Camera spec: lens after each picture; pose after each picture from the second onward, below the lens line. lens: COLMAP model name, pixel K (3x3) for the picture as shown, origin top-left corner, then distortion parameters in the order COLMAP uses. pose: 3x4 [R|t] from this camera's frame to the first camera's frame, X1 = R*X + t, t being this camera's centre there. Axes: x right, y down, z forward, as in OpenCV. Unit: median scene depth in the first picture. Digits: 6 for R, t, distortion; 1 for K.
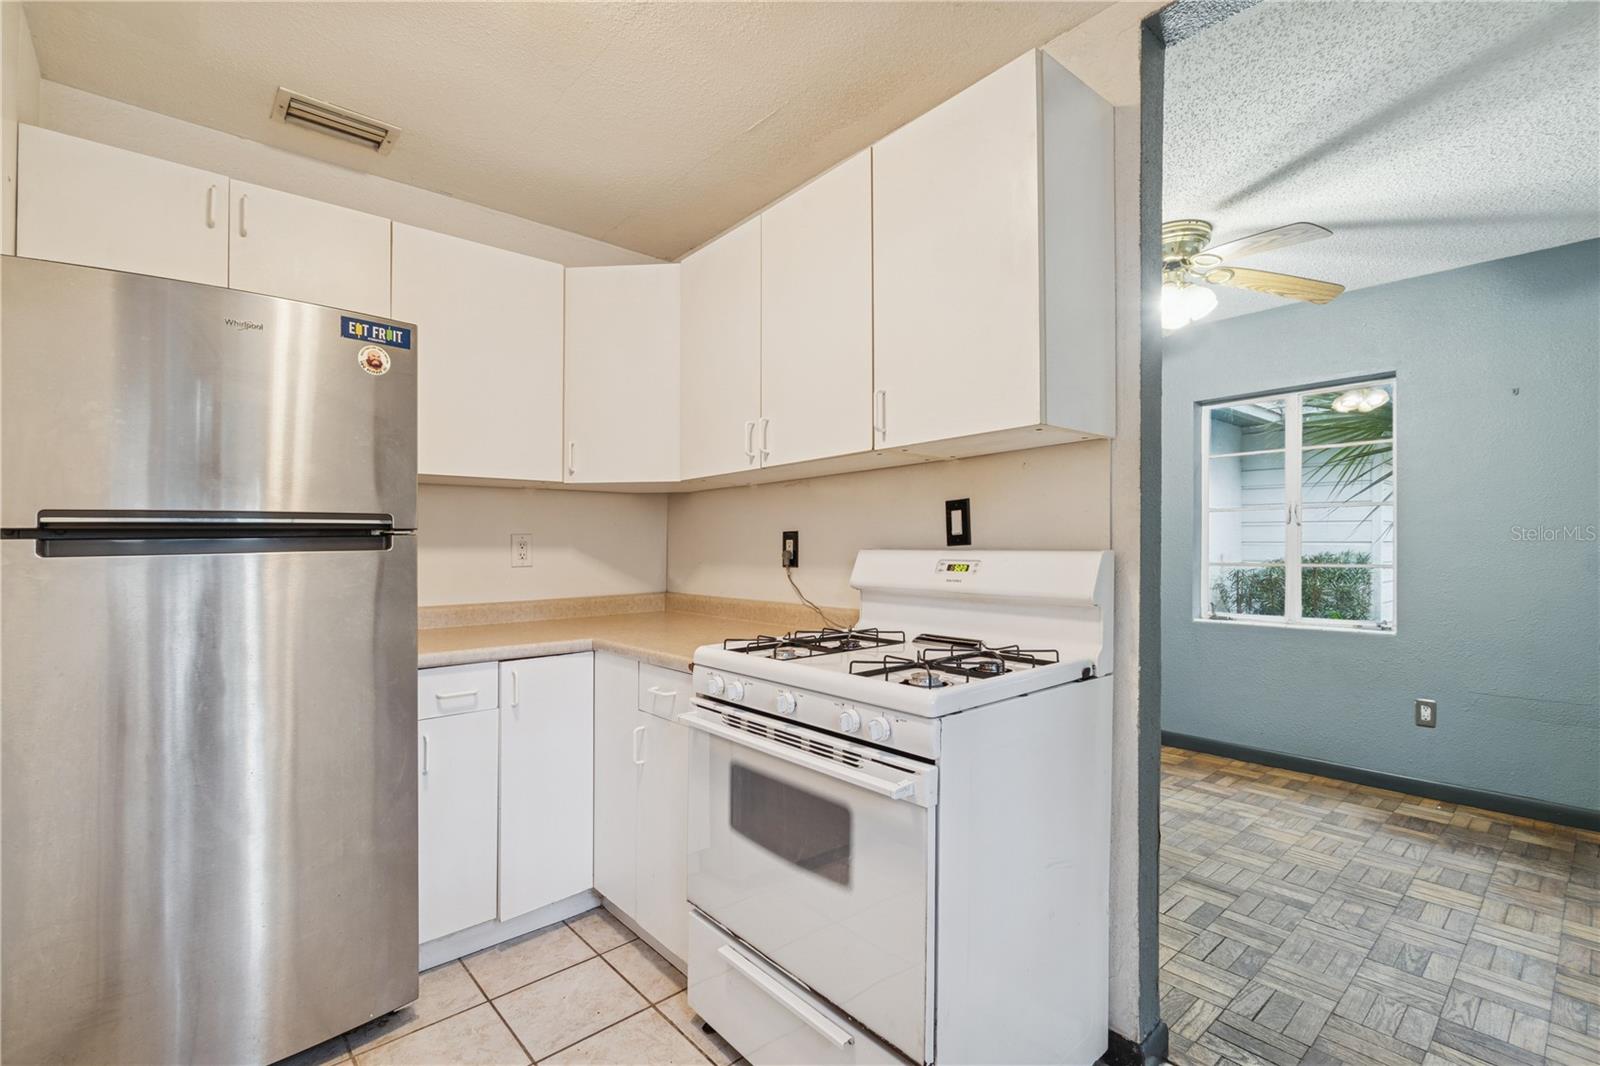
lens RADIAL K [[718.9, 0, 804.8], [0, 718.9, 546.5], [0, 0, 1]] dist [0.001022, -0.000331]
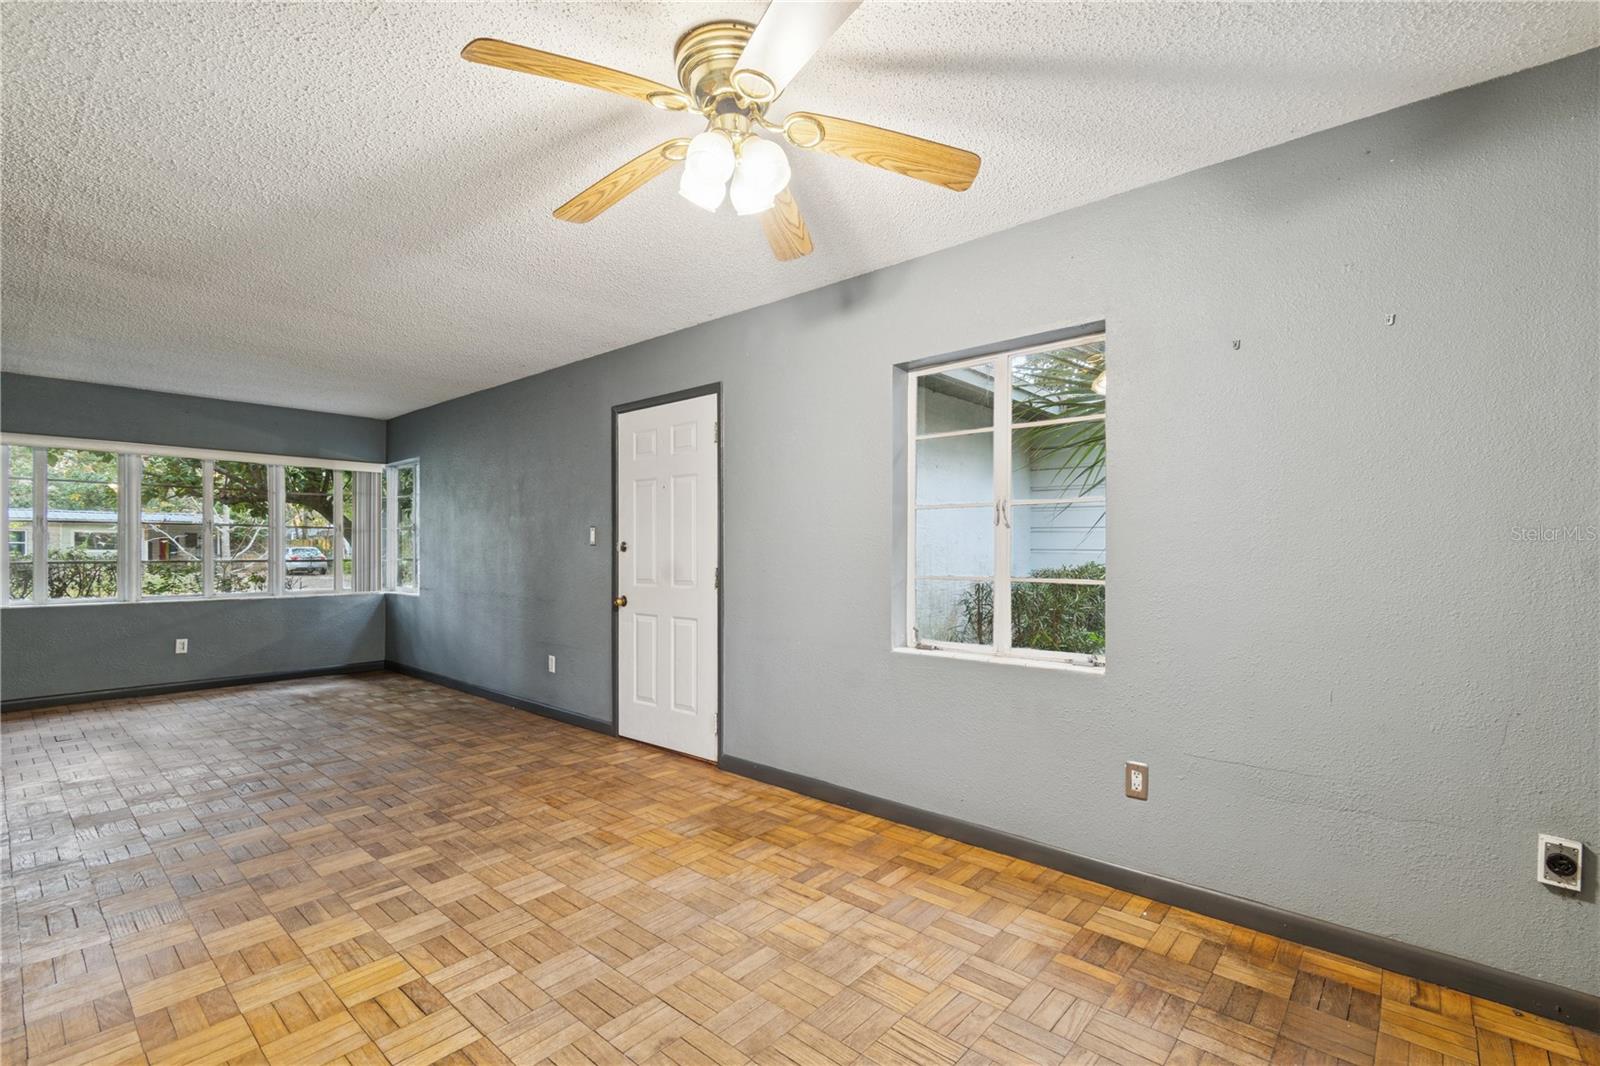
lens RADIAL K [[714.3, 0, 805.5], [0, 714.3, 550.3], [0, 0, 1]] dist [0.002673, 0.000063]
pose [[0.990638, 0.007651, 0.136297, 0.468589], [-0.007426, 0.999970, -0.002159, -0.002166], [-0.136309, 0.001127, 0.990666, 0.349363]]
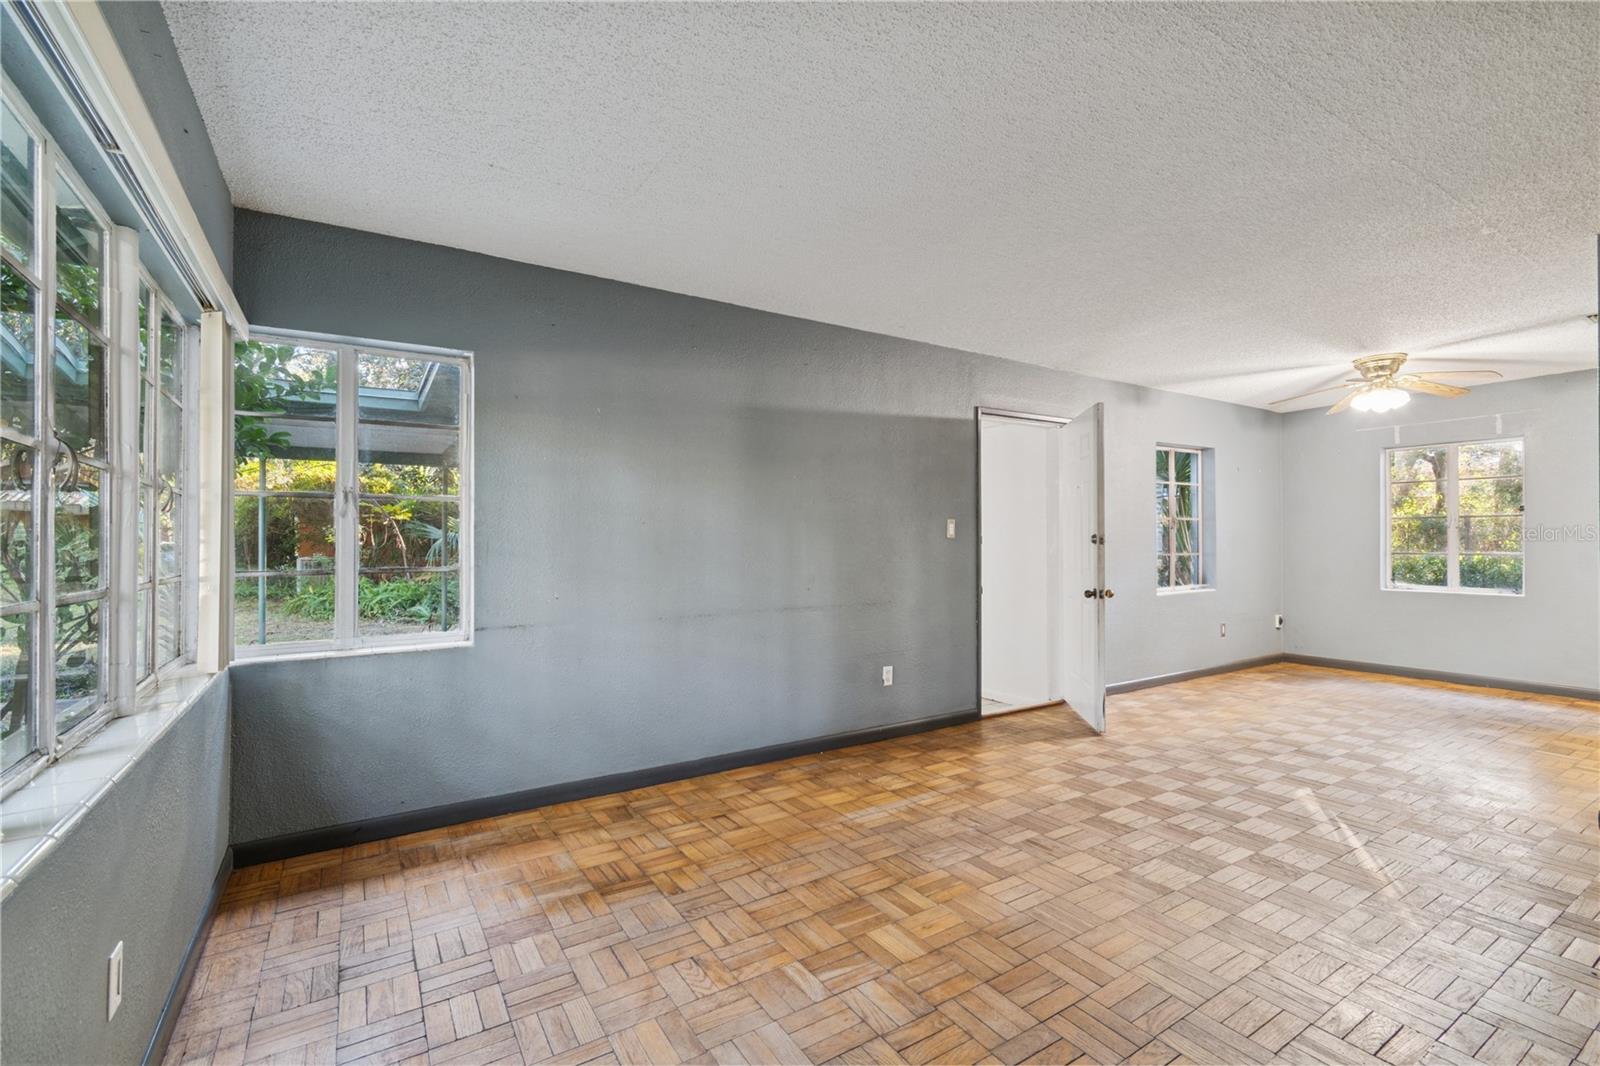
lens RADIAL K [[706.9, 0, 813.4], [0, 706.9, 535.1], [0, 0, 1]] dist [0.002731, -0.000162]
pose [[0.147654, 0.012560, 0.988959, -1.305936], [0.006063, 0.999889, -0.013604, -0.000468], [-0.989021, 0.008005, 0.147561, 2.007432]]
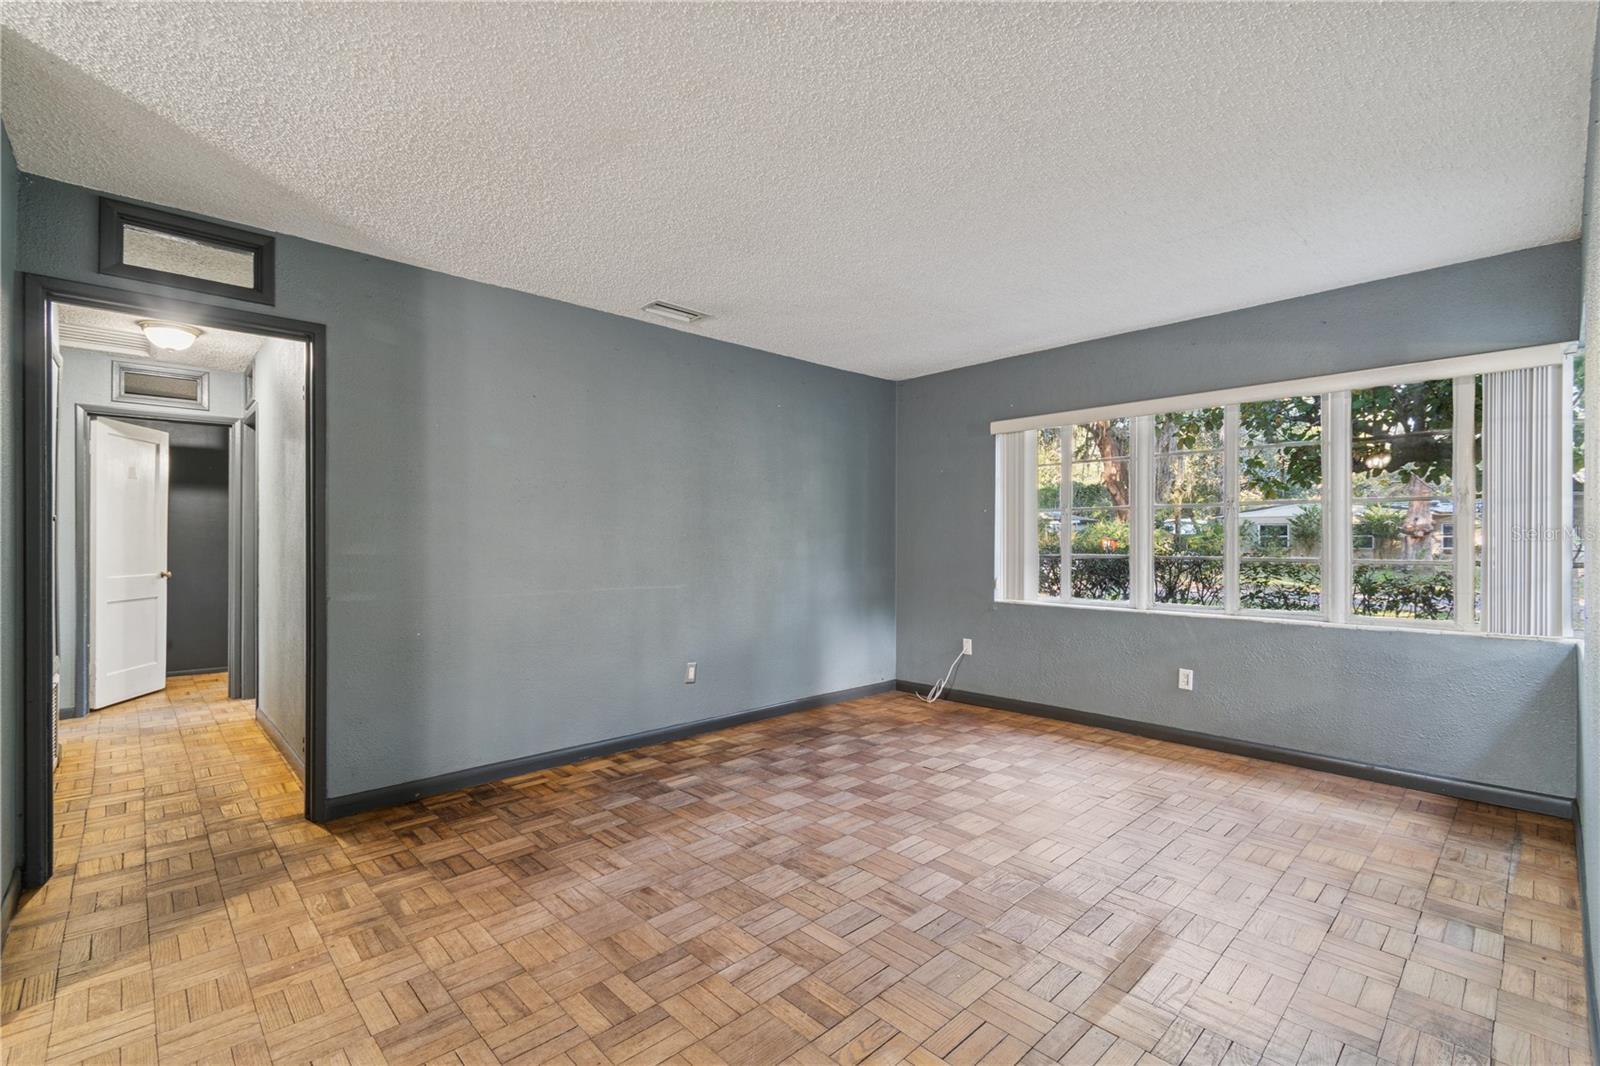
lens RADIAL K [[709.4, 0, 809.7], [0, 709.4, 543.8], [0, 0, 1]] dist [0.001779, -0.000451]
pose [[0.037981, 0.008959, -0.999238, 0.379228], [-0.002796, 0.999957, 0.008859, -0.001925], [0.999275, 0.002457, 0.038005, 1.732924]]
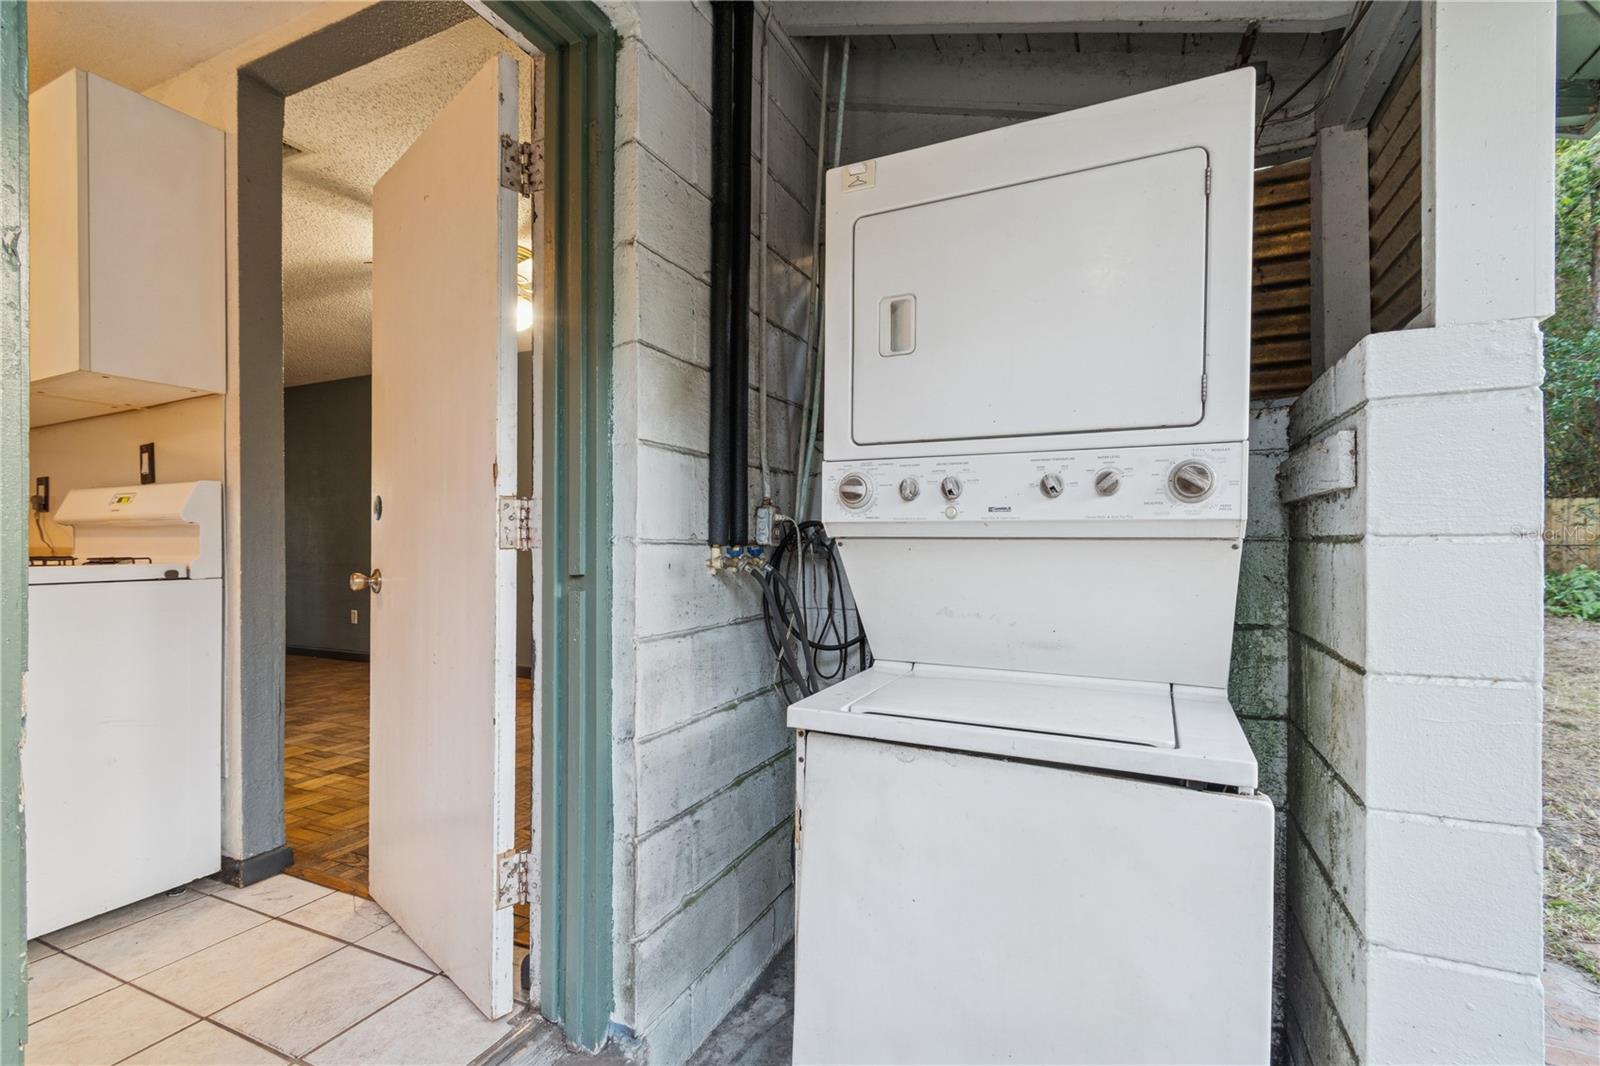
lens RADIAL K [[714.3, 0, 805.5], [0, 714.3, 550.3], [0, 0, 1]] dist [0.002673, 0.000063]
pose [[0.914184, 0.003500, 0.405285, 0.463544], [-0.004533, 0.999988, 0.001590, 0.064640], [-0.405275, -0.003291, 0.914189, -0.315307]]
